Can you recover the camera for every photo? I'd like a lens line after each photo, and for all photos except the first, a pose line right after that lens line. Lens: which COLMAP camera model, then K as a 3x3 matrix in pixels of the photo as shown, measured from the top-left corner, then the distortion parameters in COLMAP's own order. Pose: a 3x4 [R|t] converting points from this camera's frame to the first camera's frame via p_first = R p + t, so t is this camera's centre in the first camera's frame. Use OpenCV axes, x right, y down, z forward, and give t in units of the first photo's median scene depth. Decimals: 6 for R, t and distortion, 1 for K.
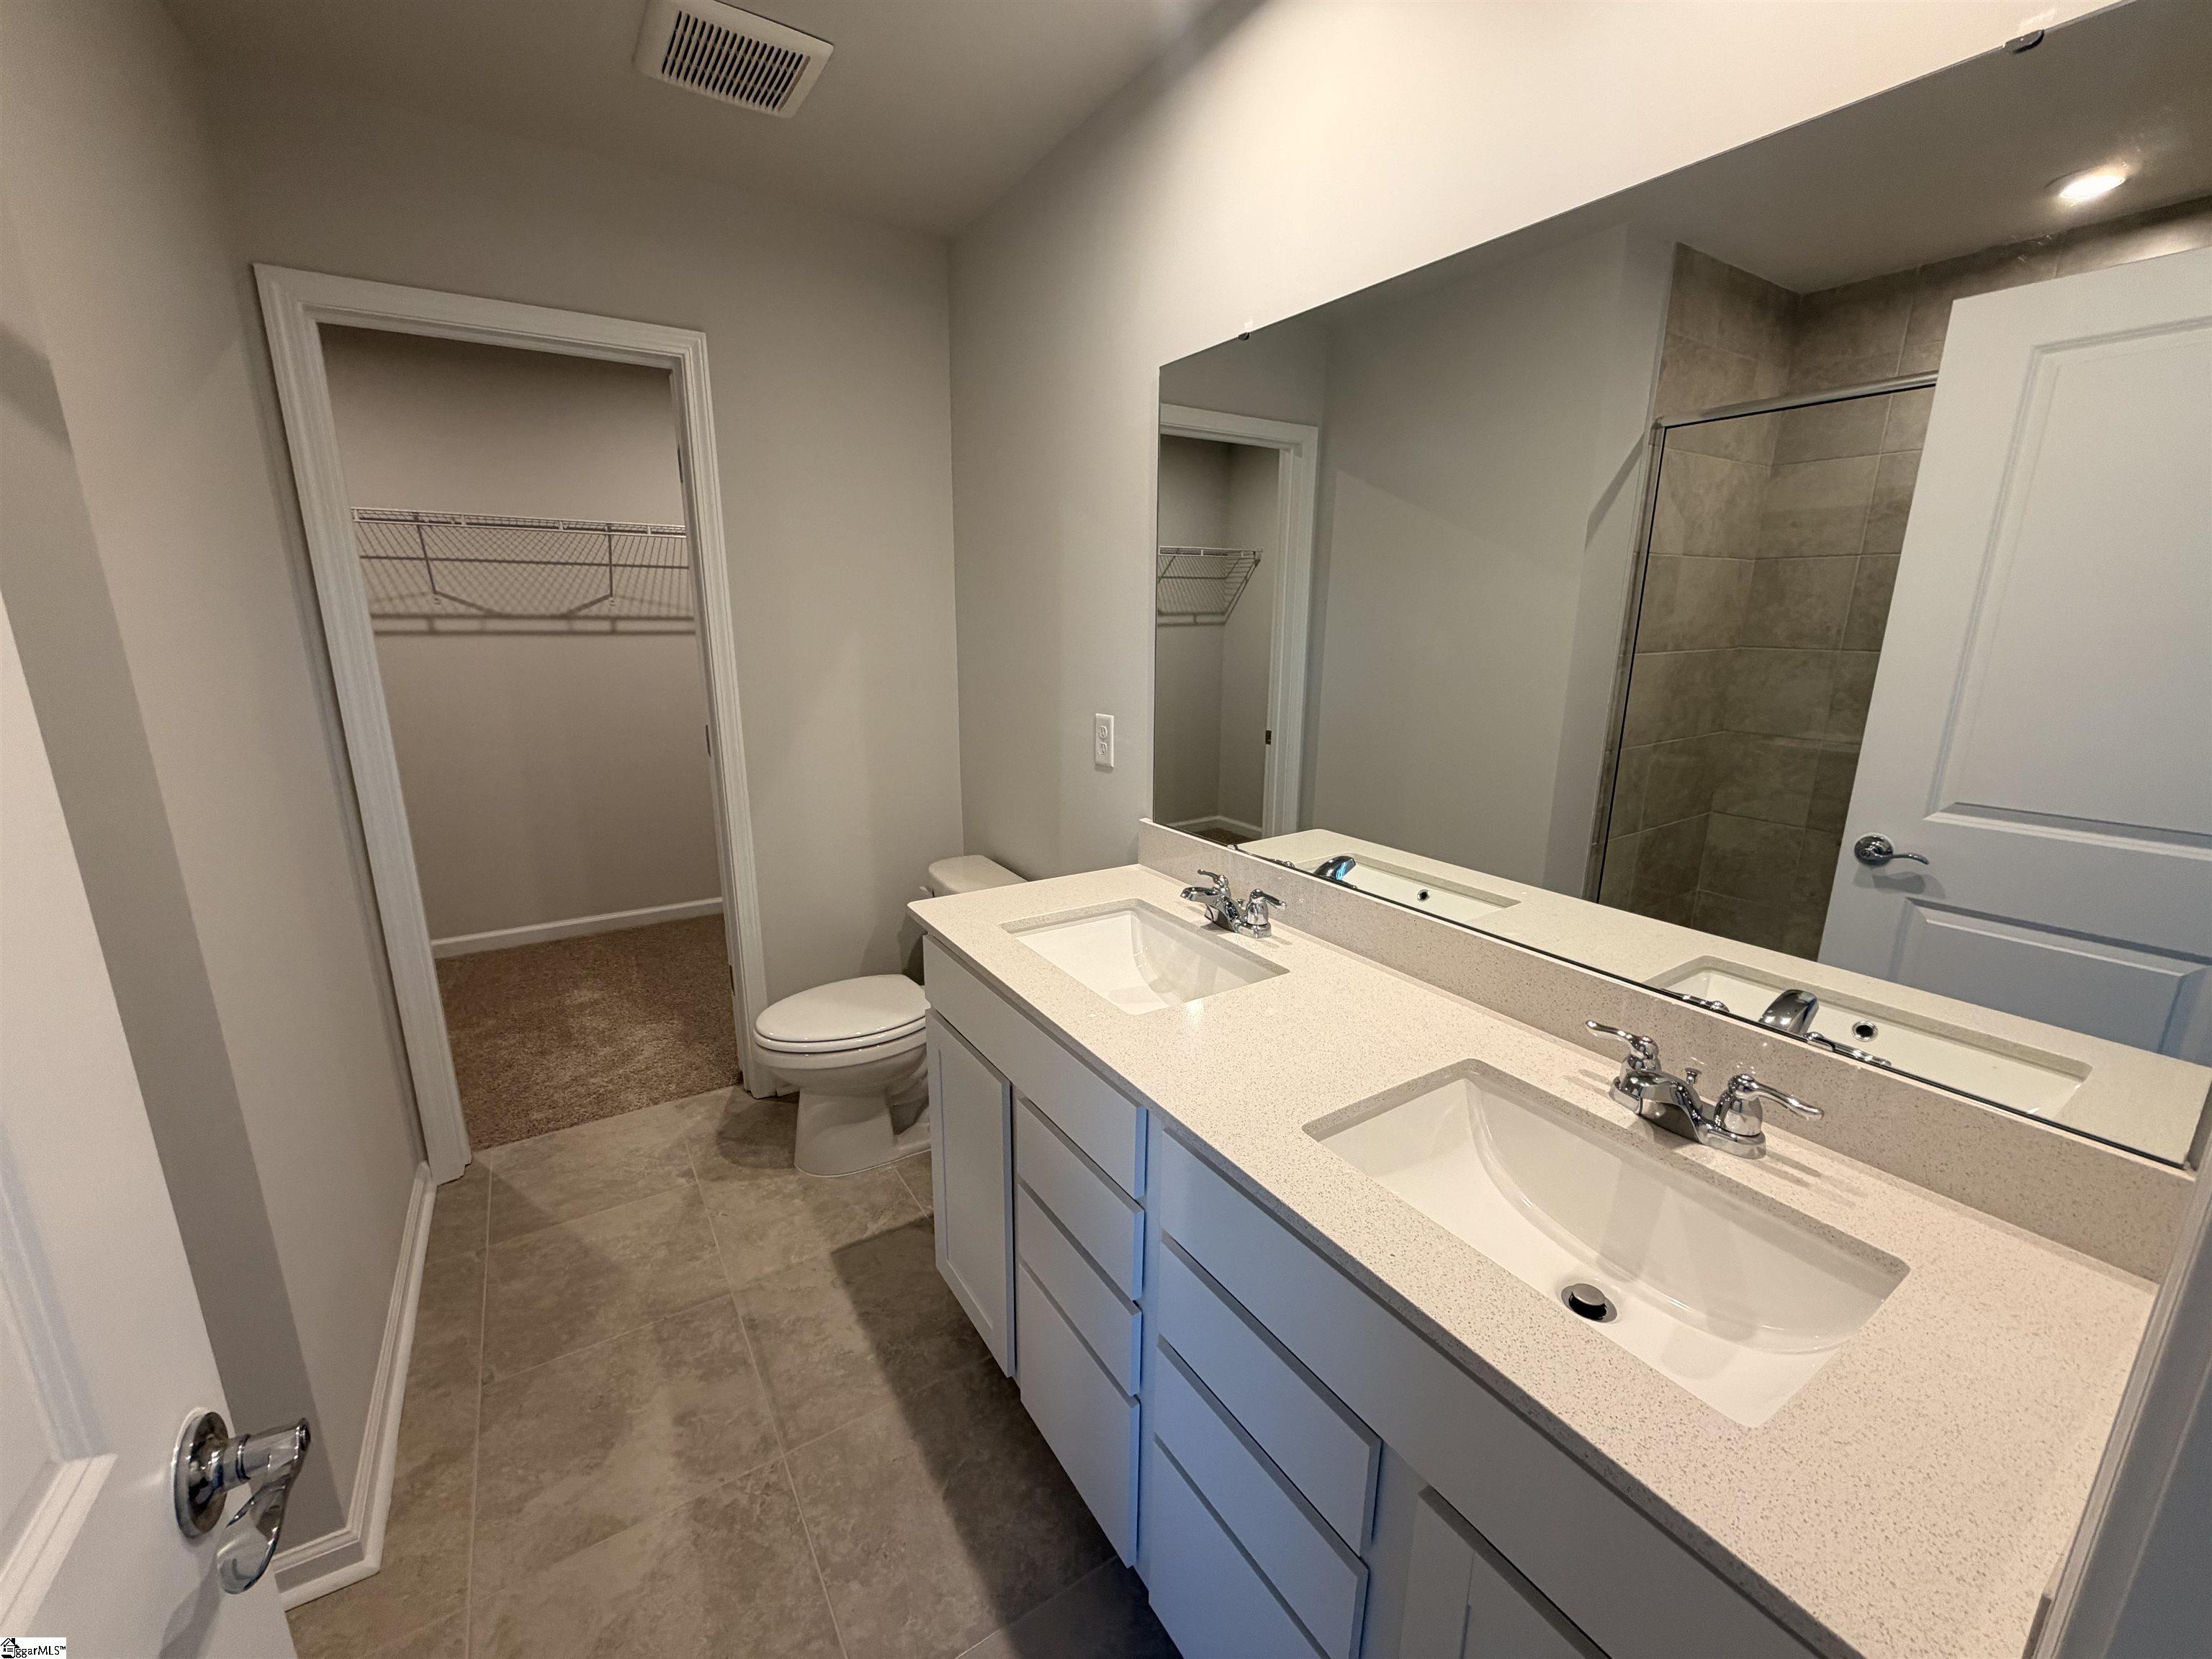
lens RADIAL K [[884.2, 0, 1098.8], [0, 884.2, 828.2], [0, 0, 1]] dist [0.000486, -0.000085]
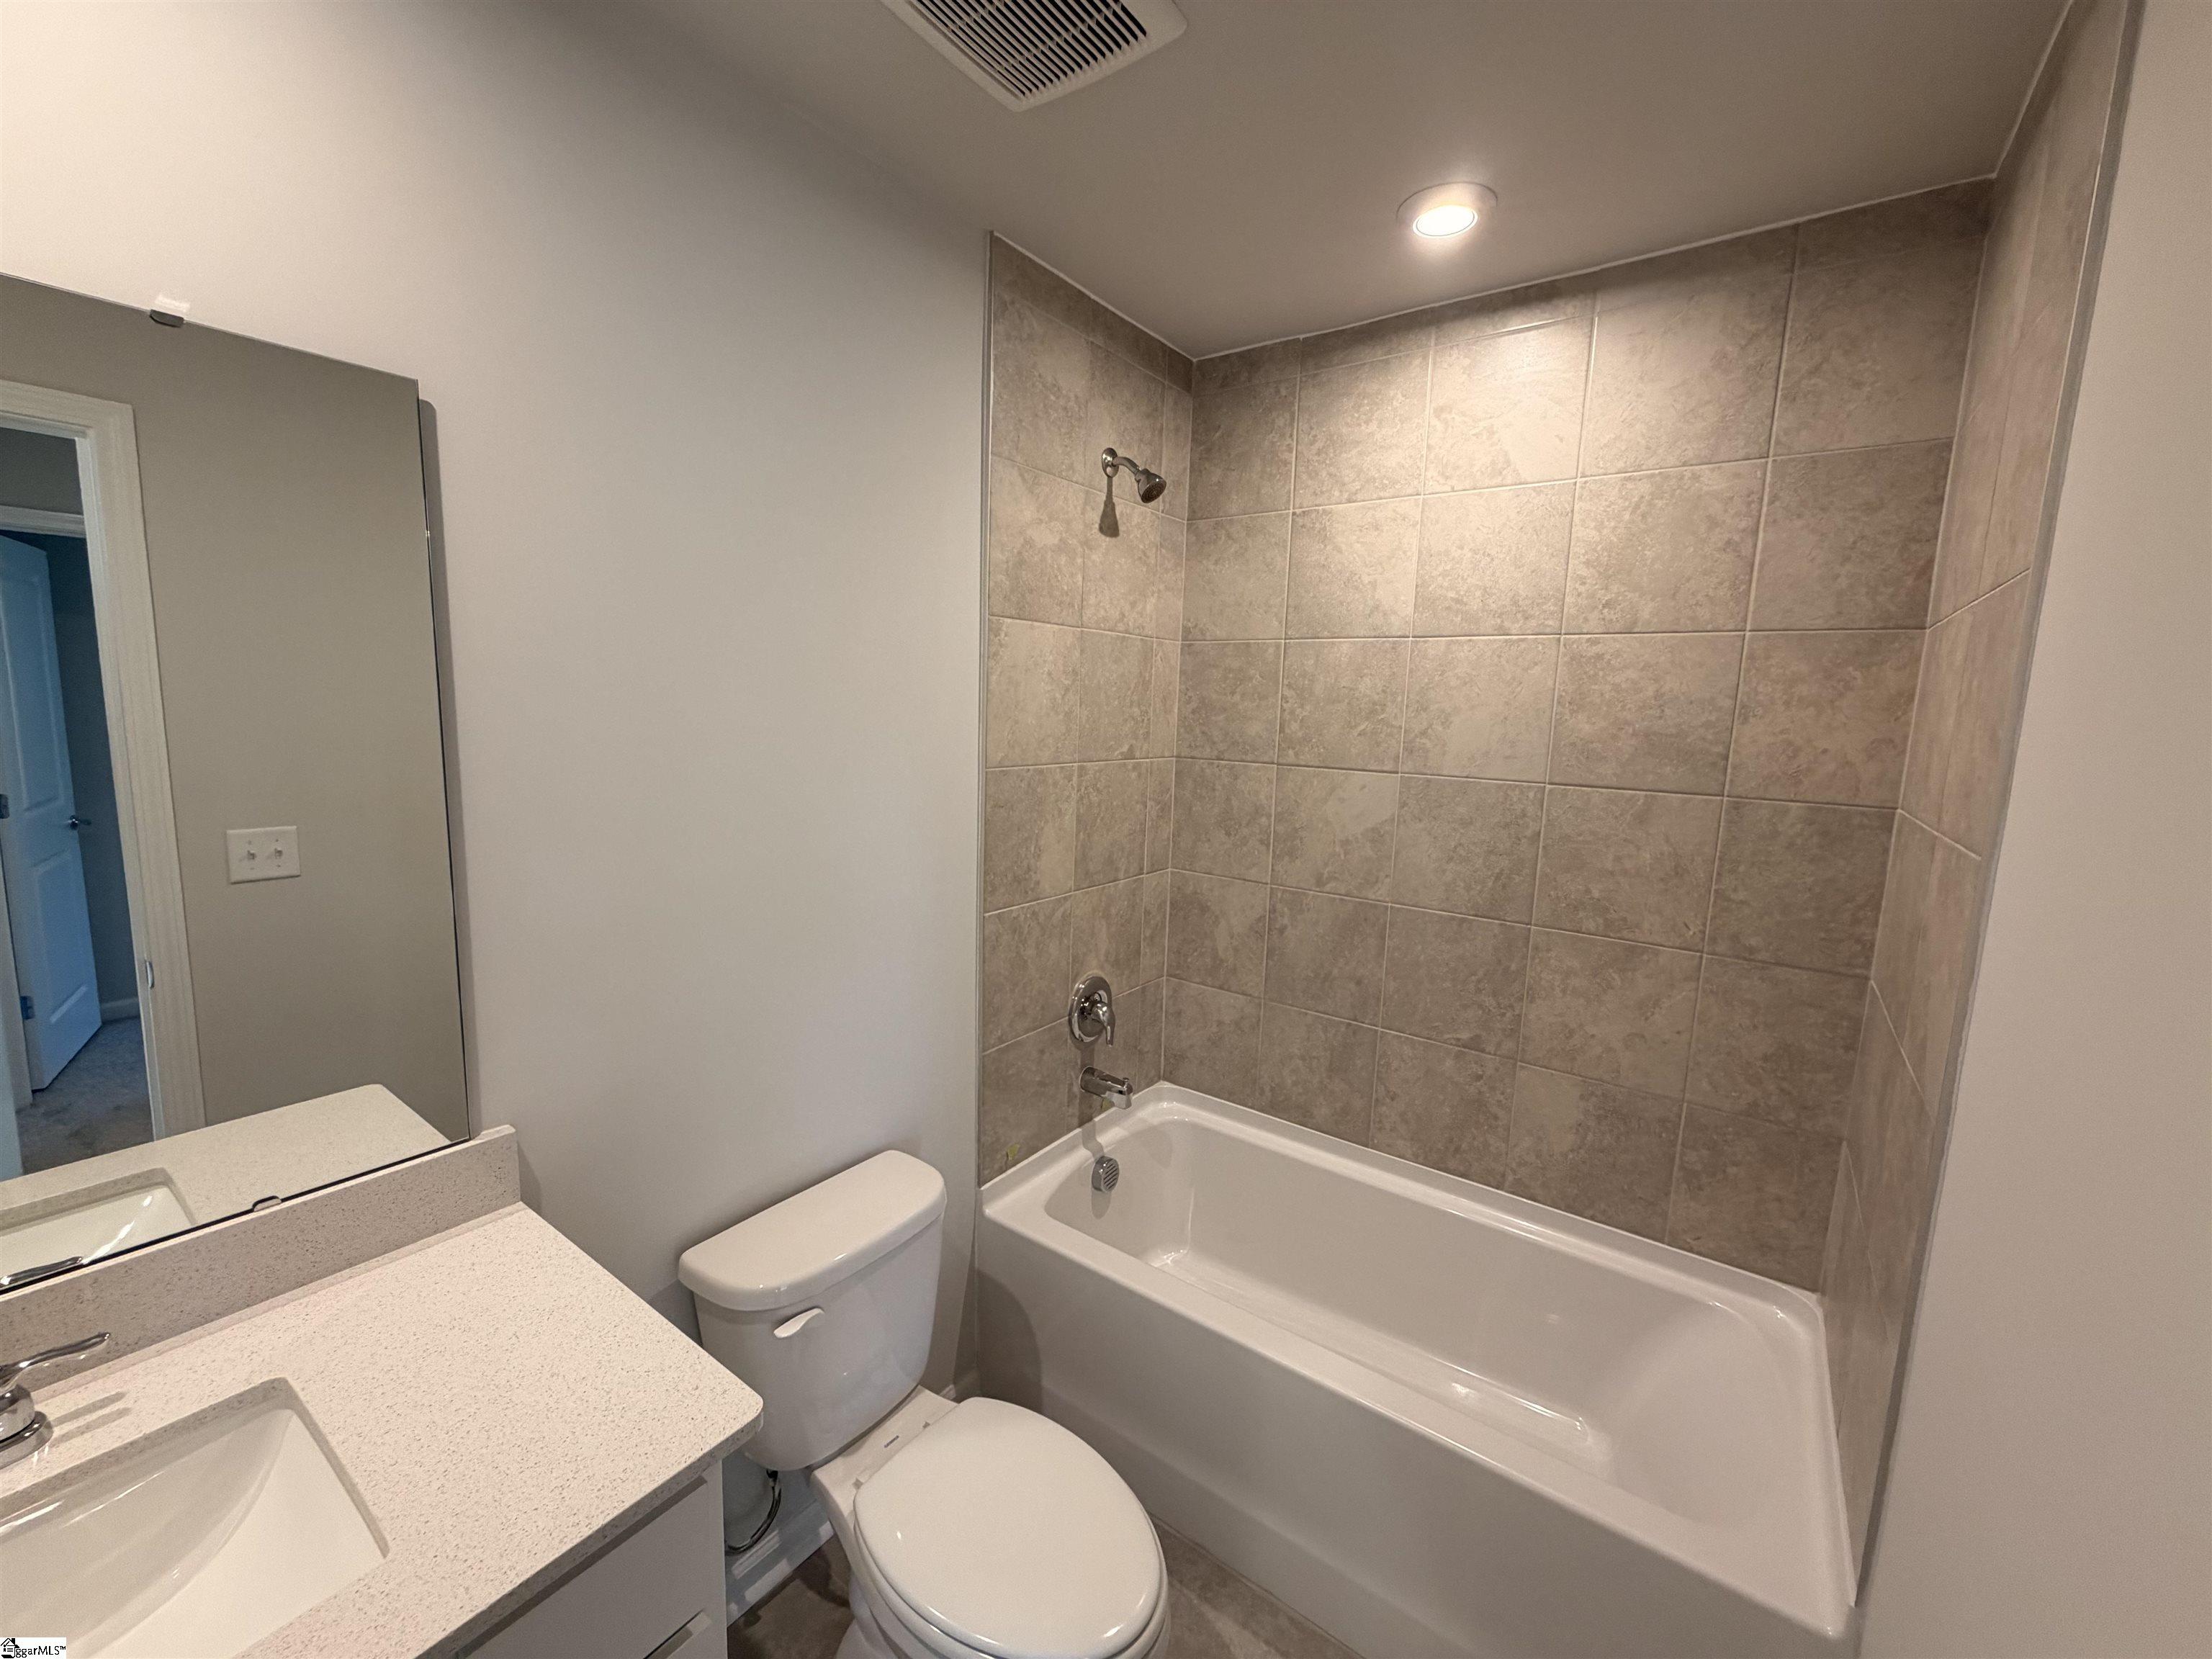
lens RADIAL K [[884.2, 0, 1098.8], [0, 884.2, 828.2], [0, 0, 1]] dist [0.000486, -0.000085]
pose [[-0.375933, -0.123110, 0.918432, -0.296533], [0.228621, 0.948174, 0.220676, -0.117284], [-0.898002, 0.292932, -0.328305, 0.246226]]
